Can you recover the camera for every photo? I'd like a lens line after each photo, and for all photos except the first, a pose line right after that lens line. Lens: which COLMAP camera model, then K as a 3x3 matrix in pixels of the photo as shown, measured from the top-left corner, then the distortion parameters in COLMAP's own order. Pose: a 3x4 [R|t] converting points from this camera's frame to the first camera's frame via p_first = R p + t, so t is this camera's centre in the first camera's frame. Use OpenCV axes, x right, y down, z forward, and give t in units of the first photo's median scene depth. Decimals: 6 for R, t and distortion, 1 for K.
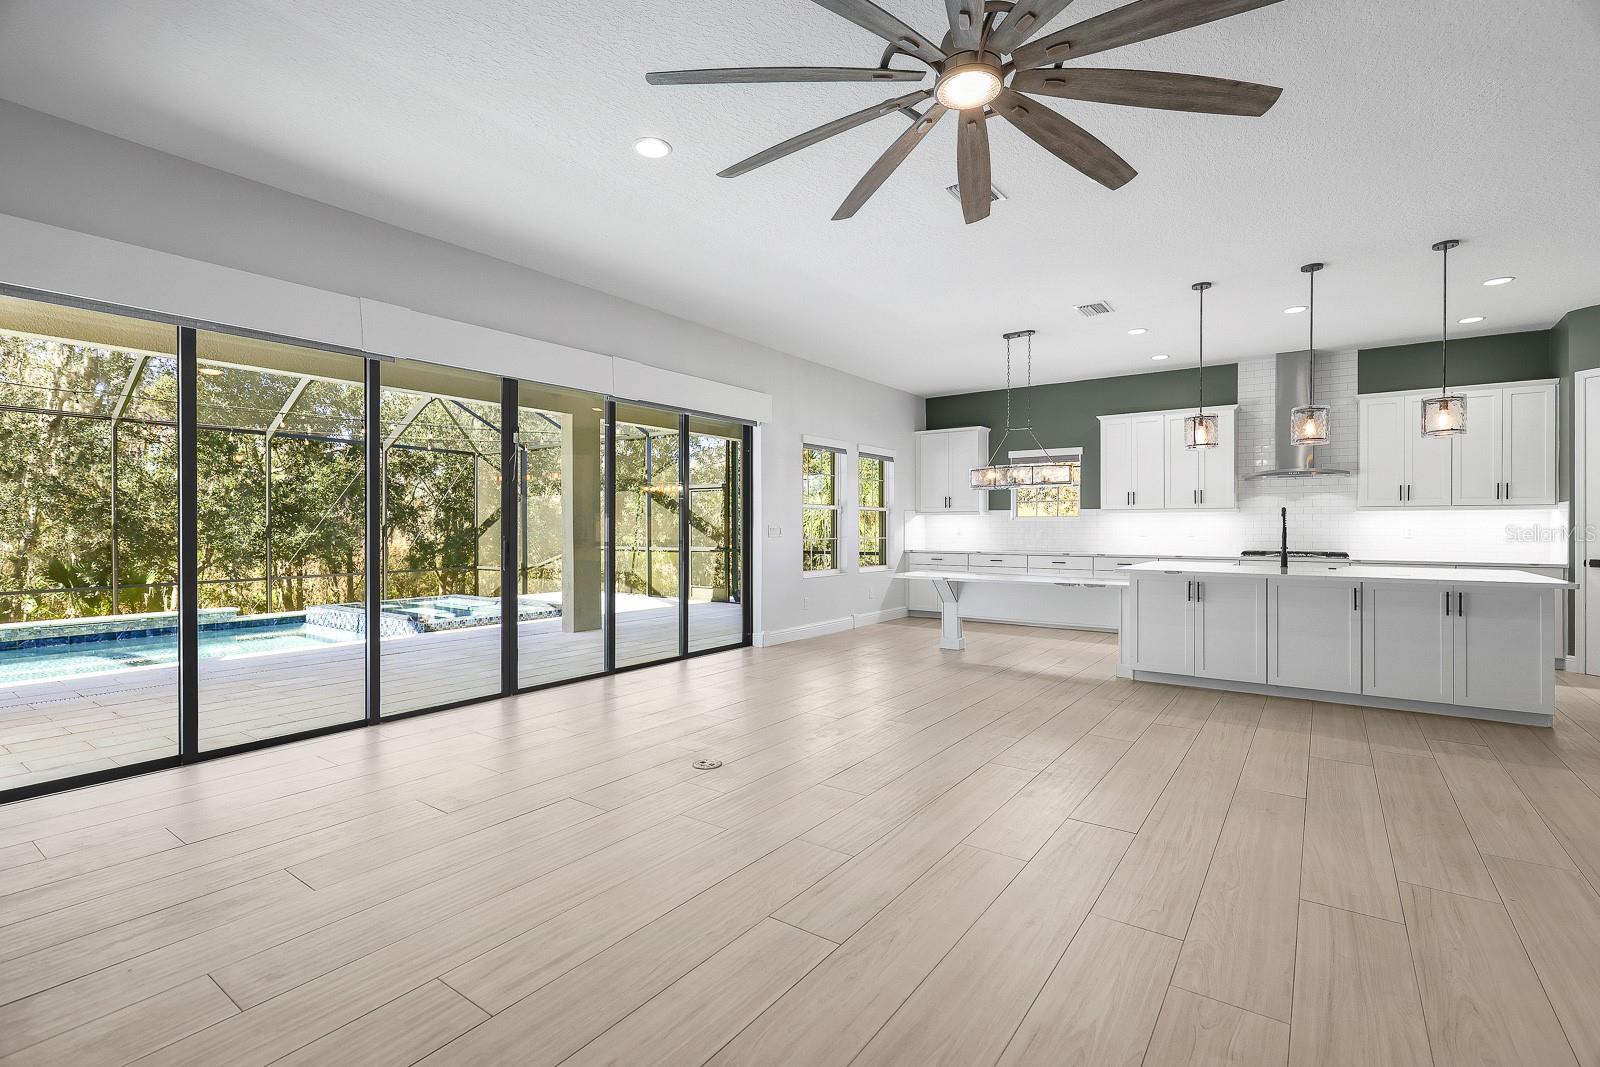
lens RADIAL K [[728.8, 0, 801.5], [0, 728.8, 534.6], [0, 0, 1]] dist [-0.001219, -0.000110]
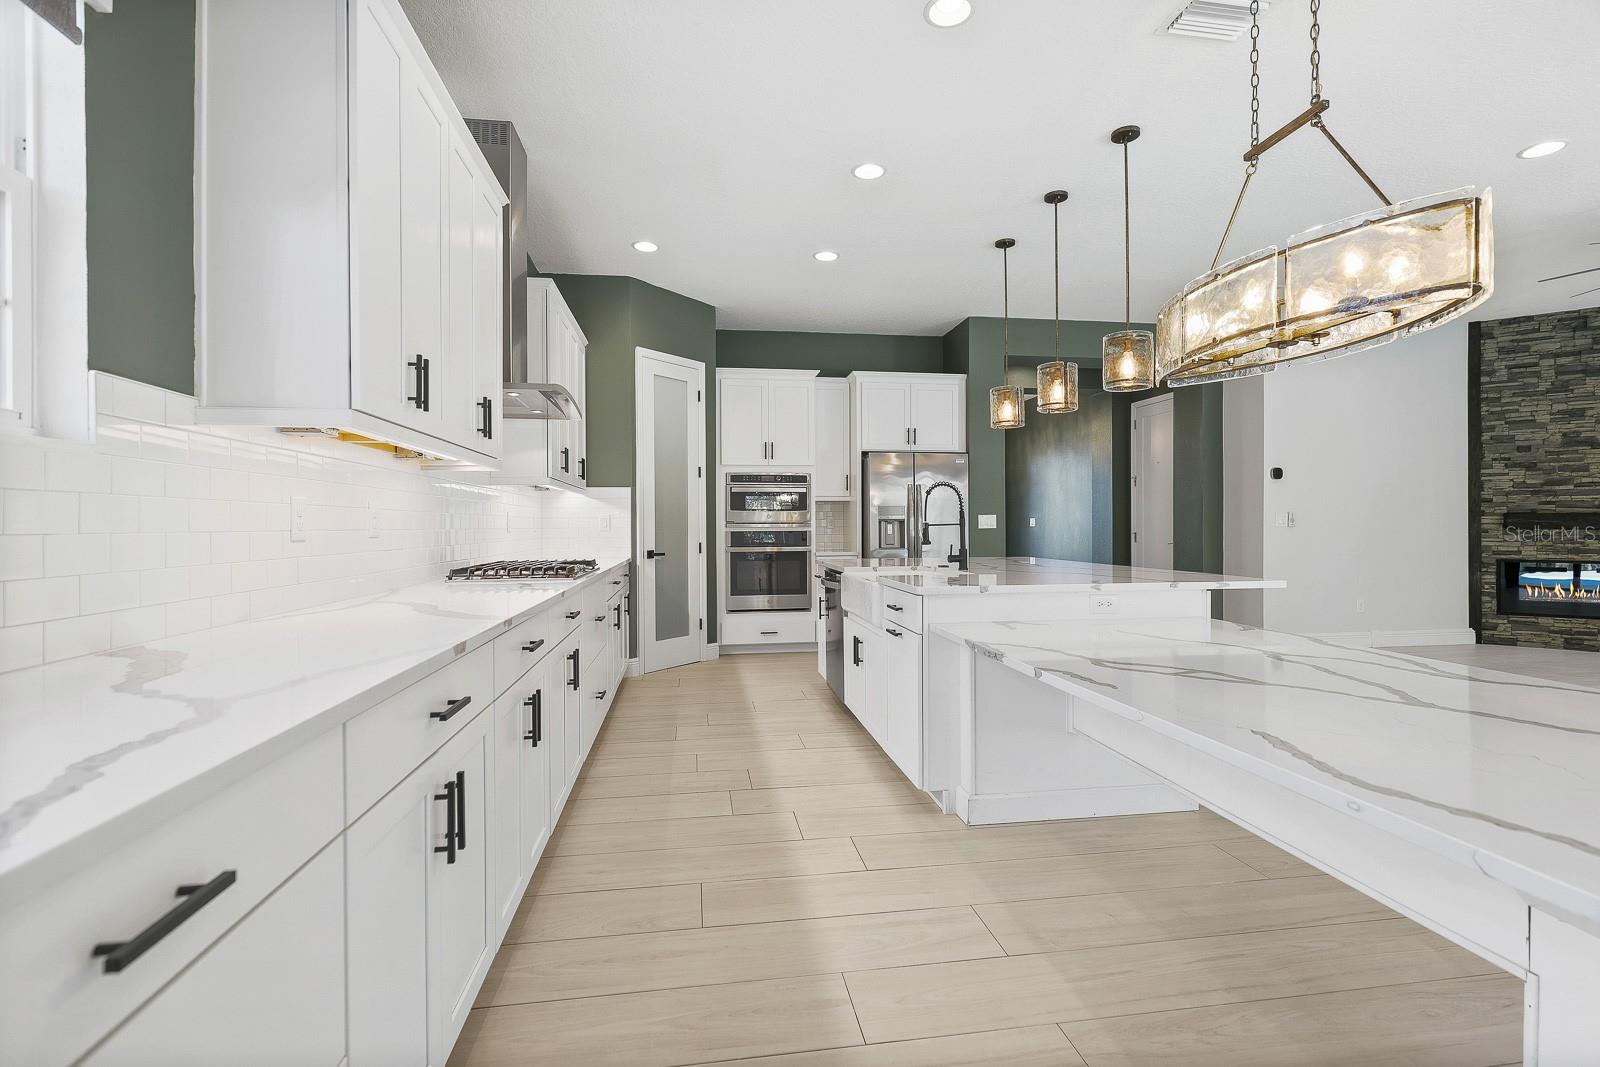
lens RADIAL K [[728.8, 0, 802.9], [0, 728.8, 525.4], [0, 0, 1]] dist [-0.001219, -0.000110]
pose [[-0.705244, 0.002253, 0.708962, 0.211185], [0.011346, 0.999903, 0.008109, -0.003157], [-0.708874, 0.013763, -0.705200, 1.194999]]
